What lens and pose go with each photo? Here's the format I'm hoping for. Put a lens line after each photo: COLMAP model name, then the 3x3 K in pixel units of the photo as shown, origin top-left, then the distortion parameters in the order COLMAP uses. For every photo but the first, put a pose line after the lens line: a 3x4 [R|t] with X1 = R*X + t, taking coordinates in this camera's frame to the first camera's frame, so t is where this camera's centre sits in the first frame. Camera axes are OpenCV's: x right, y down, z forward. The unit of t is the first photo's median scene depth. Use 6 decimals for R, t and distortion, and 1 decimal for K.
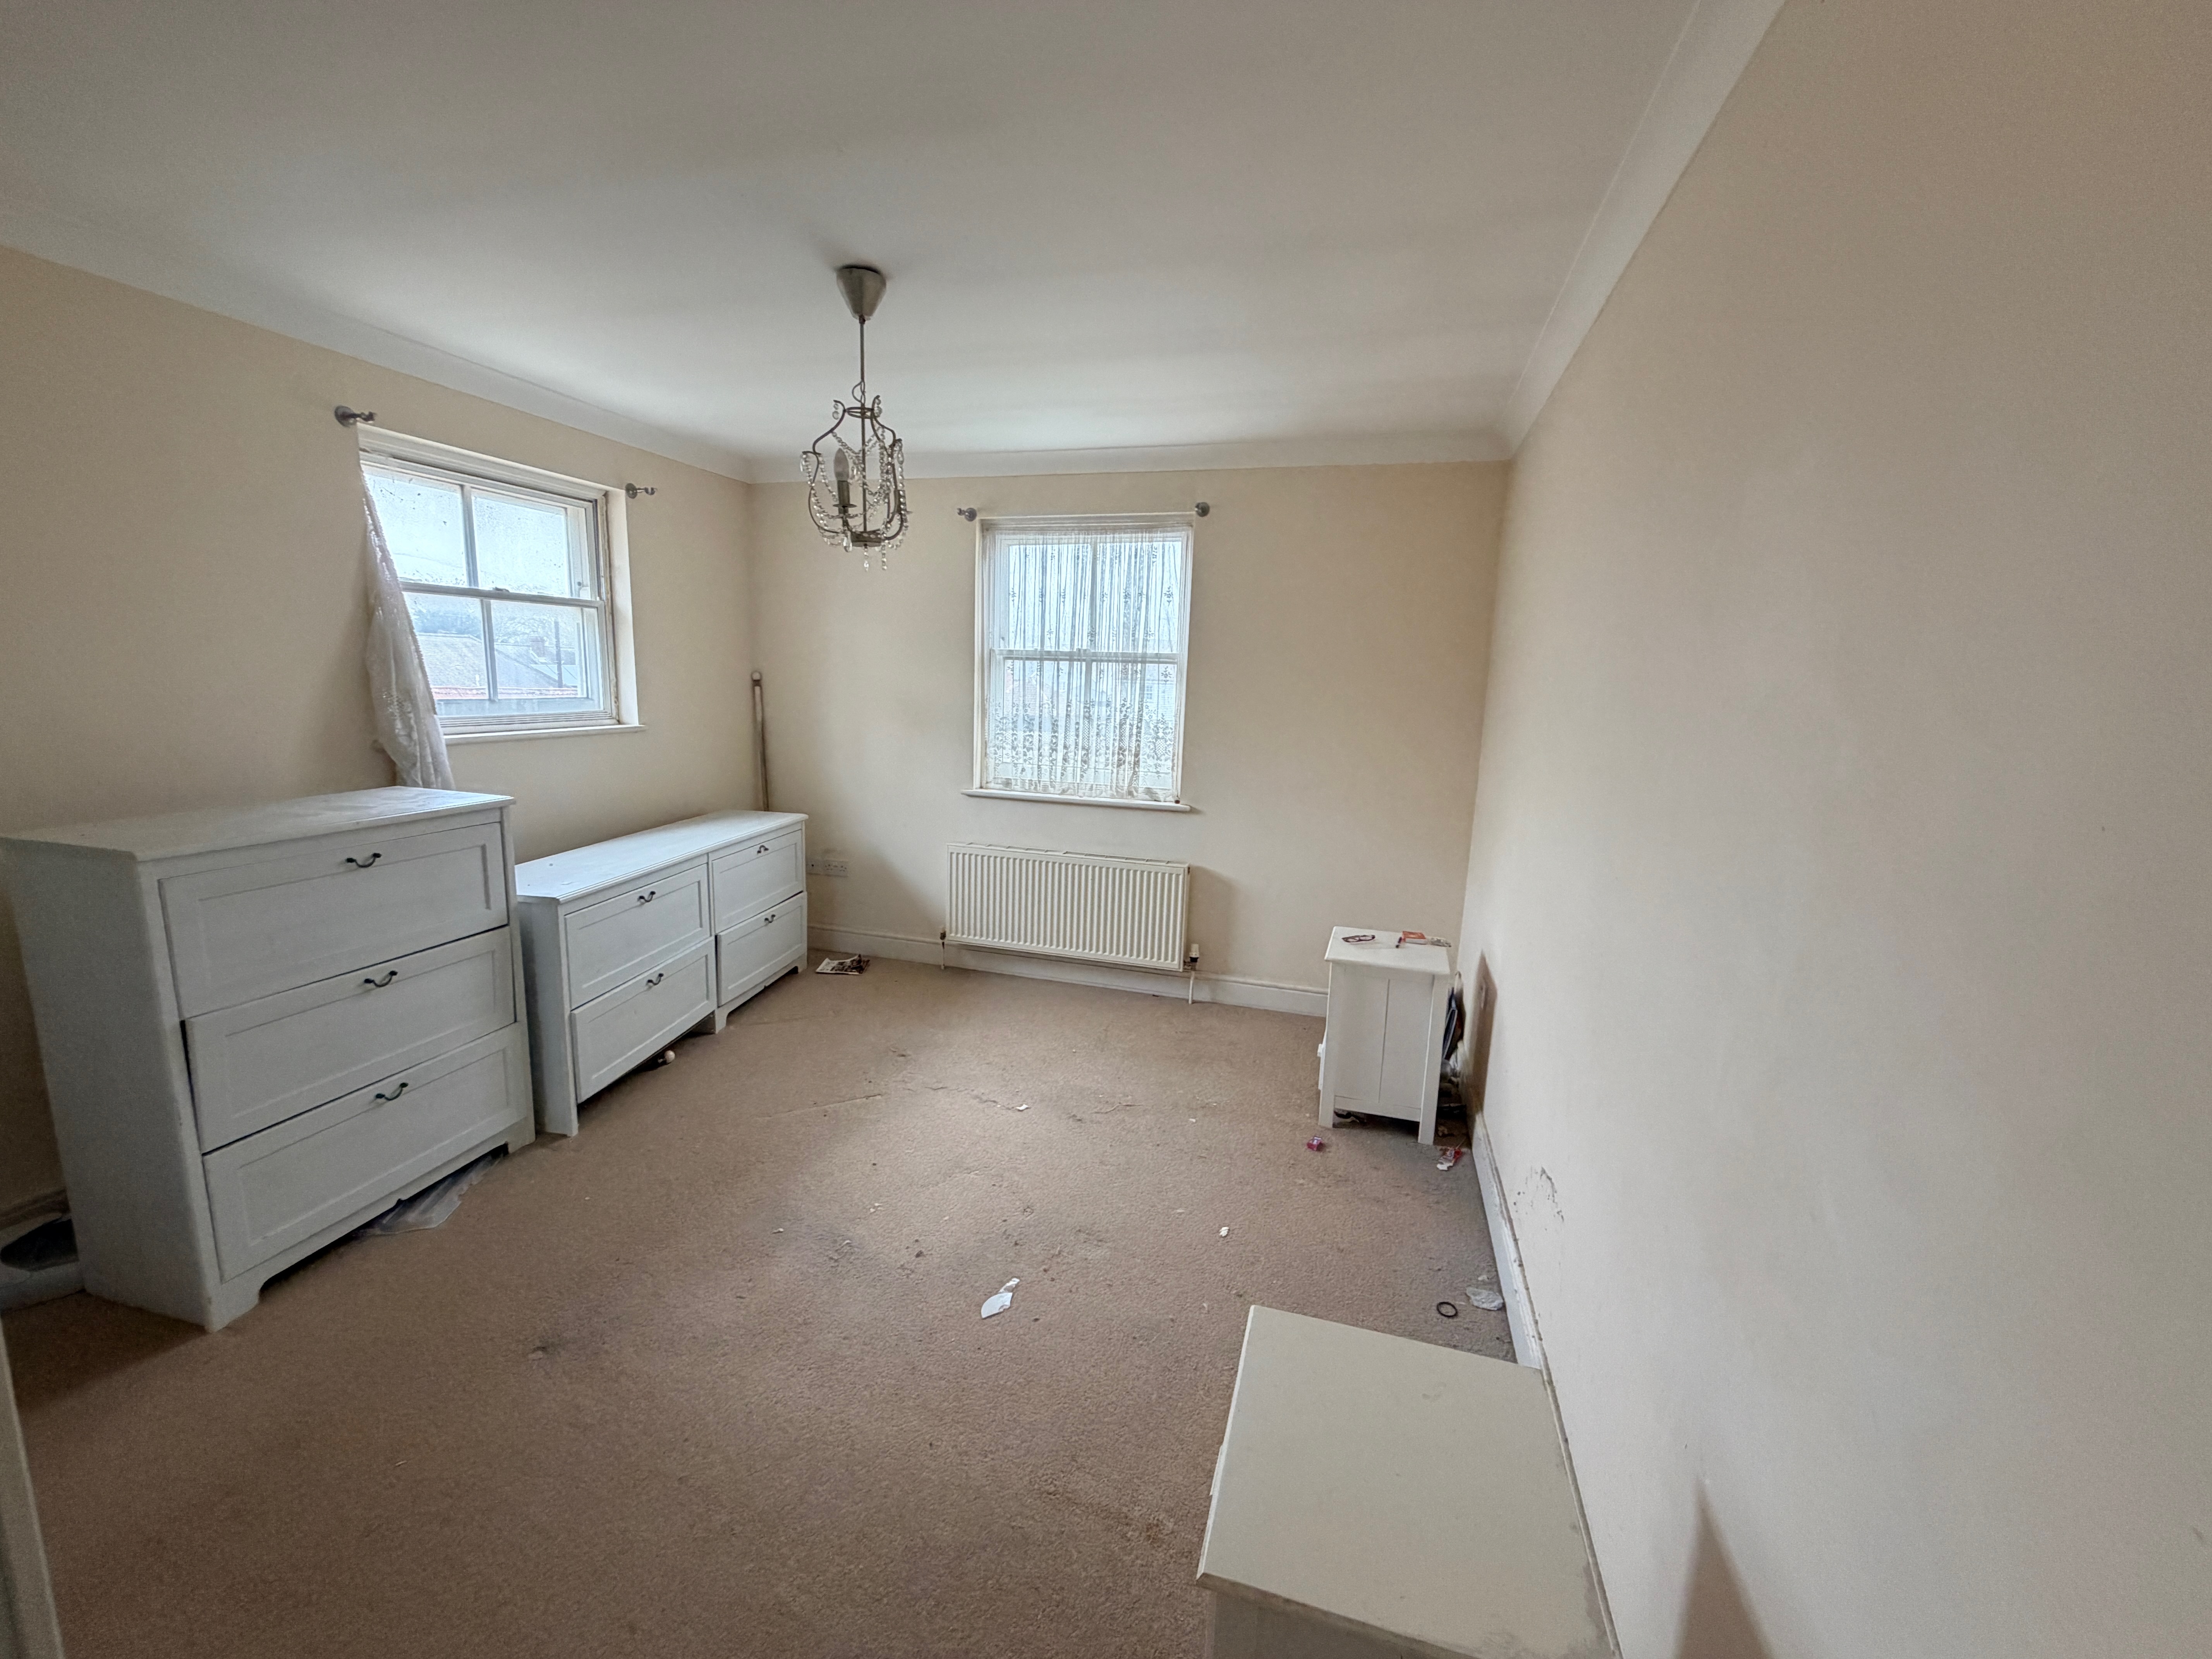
lens RADIAL K [[881.4, 0, 1098.6], [0, 881.4, 827.9], [0, 0, 1]] dist [-0.000465, -0.000131]
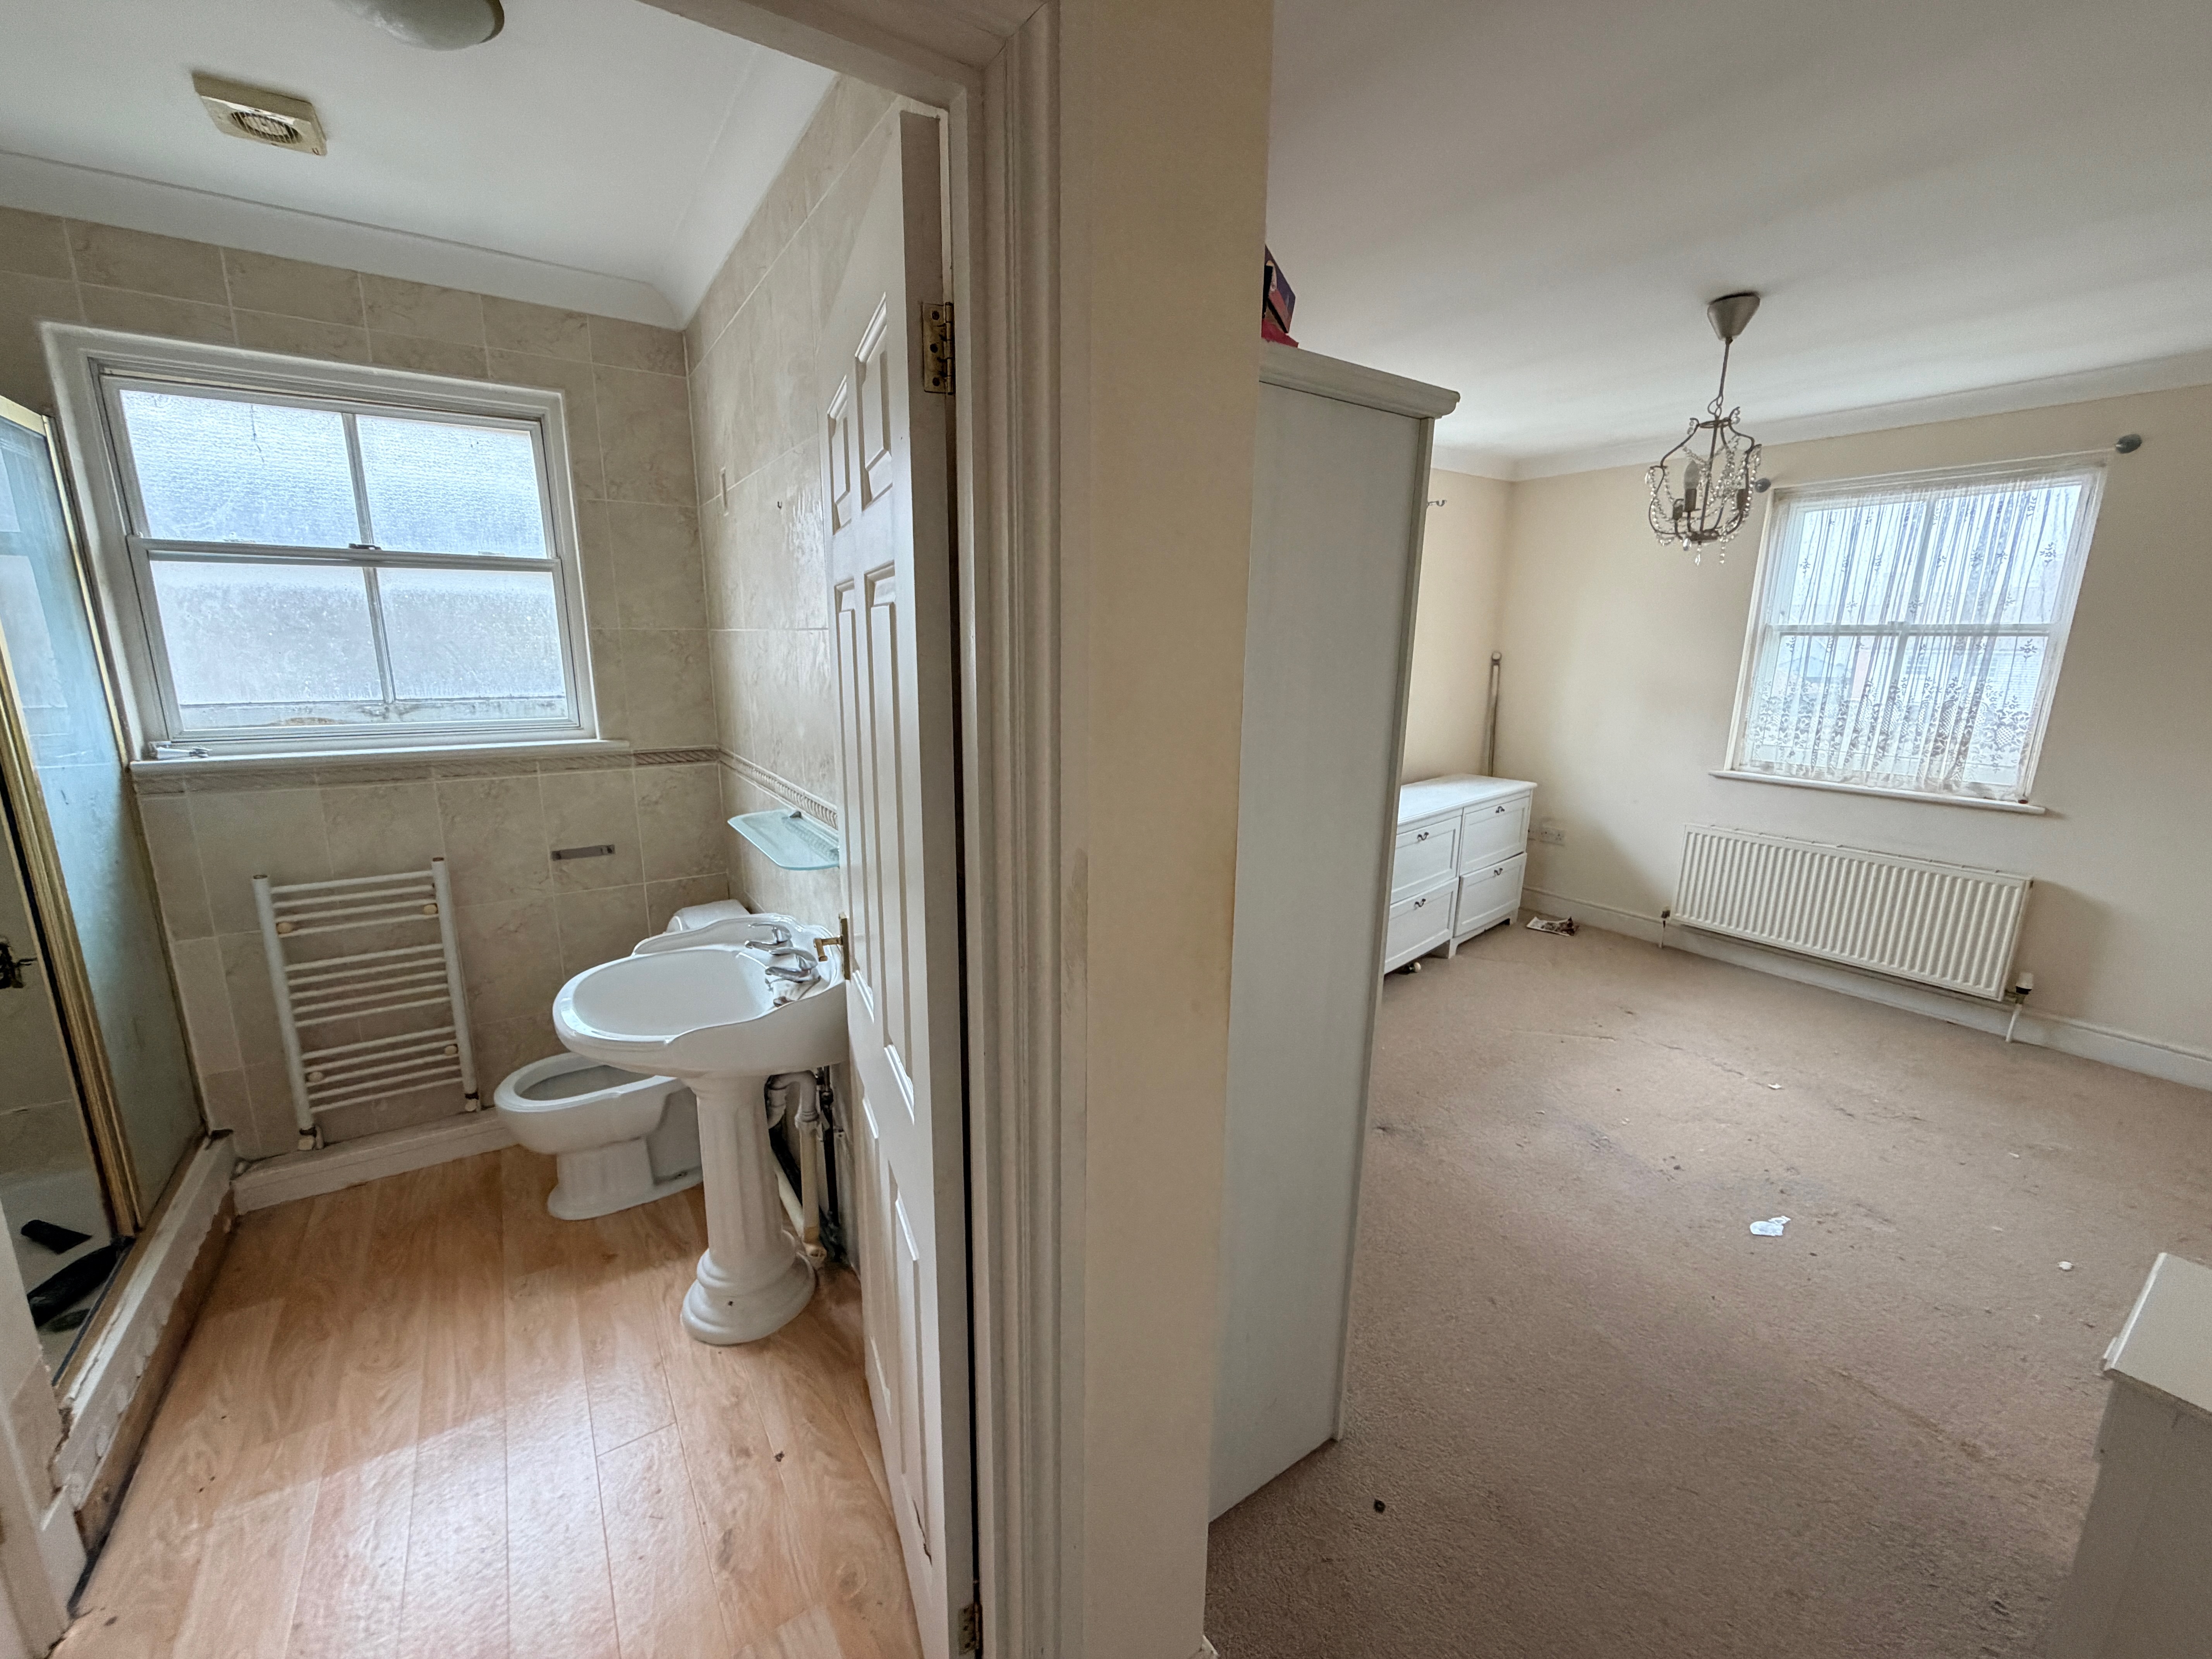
lens RADIAL K [[881.4, 0, 1098.6], [0, 881.4, 827.9], [0, 0, 1]] dist [-0.000465, -0.000131]
pose [[0.774705, 0.108832, -0.622886, -0.067161], [-0.091791, 0.993999, 0.059509, 0.026062], [0.625625, 0.011073, 0.780046, -0.202035]]
